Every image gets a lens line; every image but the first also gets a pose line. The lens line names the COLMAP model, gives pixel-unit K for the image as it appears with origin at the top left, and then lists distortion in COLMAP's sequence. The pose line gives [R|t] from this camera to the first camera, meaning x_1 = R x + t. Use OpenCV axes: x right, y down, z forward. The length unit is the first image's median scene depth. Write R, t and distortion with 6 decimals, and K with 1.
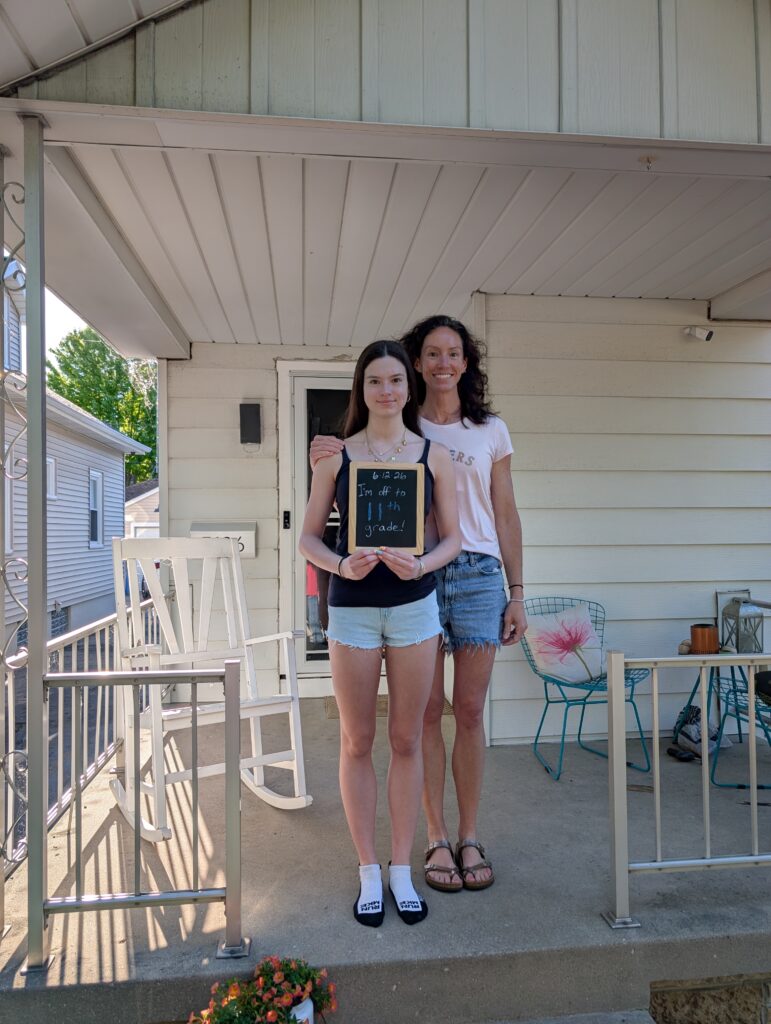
lens RADIAL K [[744.1, 0, 394.7], [0, 744.1, 519.3], [0, 0, 1]] dist [0.015863, -0.014630]
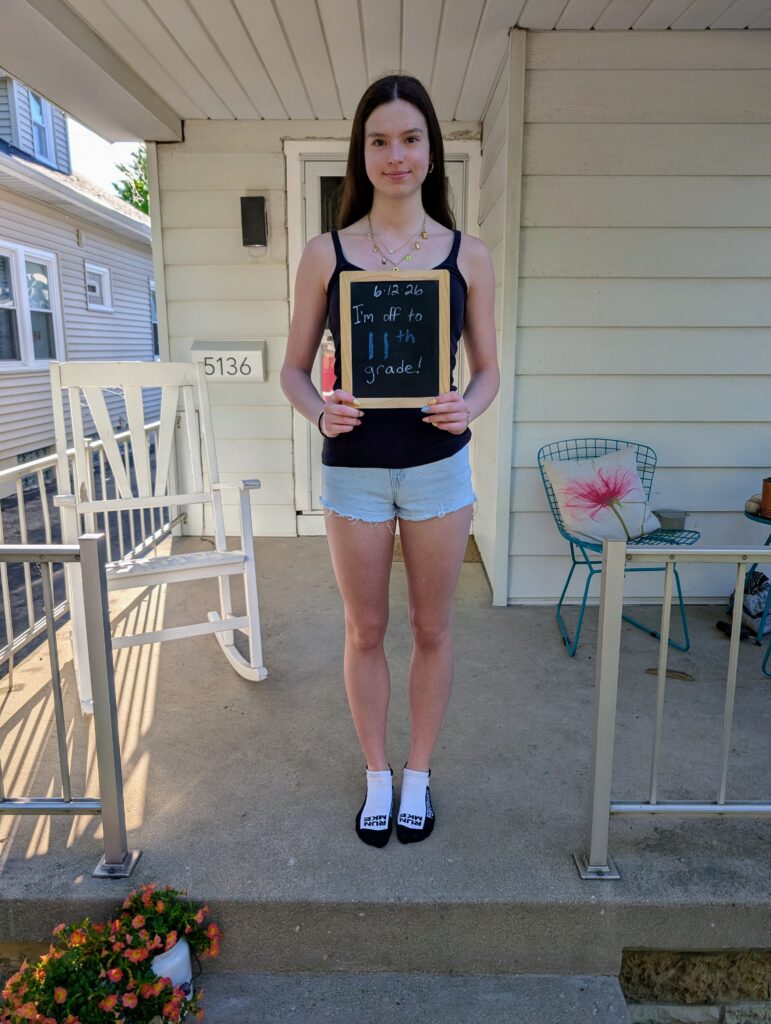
lens RADIAL K [[744.1, 0, 391.0], [0, 744.1, 500.0], [0, 0, 1]] dist [0.015863, -0.014630]
pose [[0.991893, 0.033438, -0.122600, 0.120530], [-0.005847, 0.975748, 0.218817, -0.009769], [0.126943, -0.216326, 0.968033, 0.205111]]
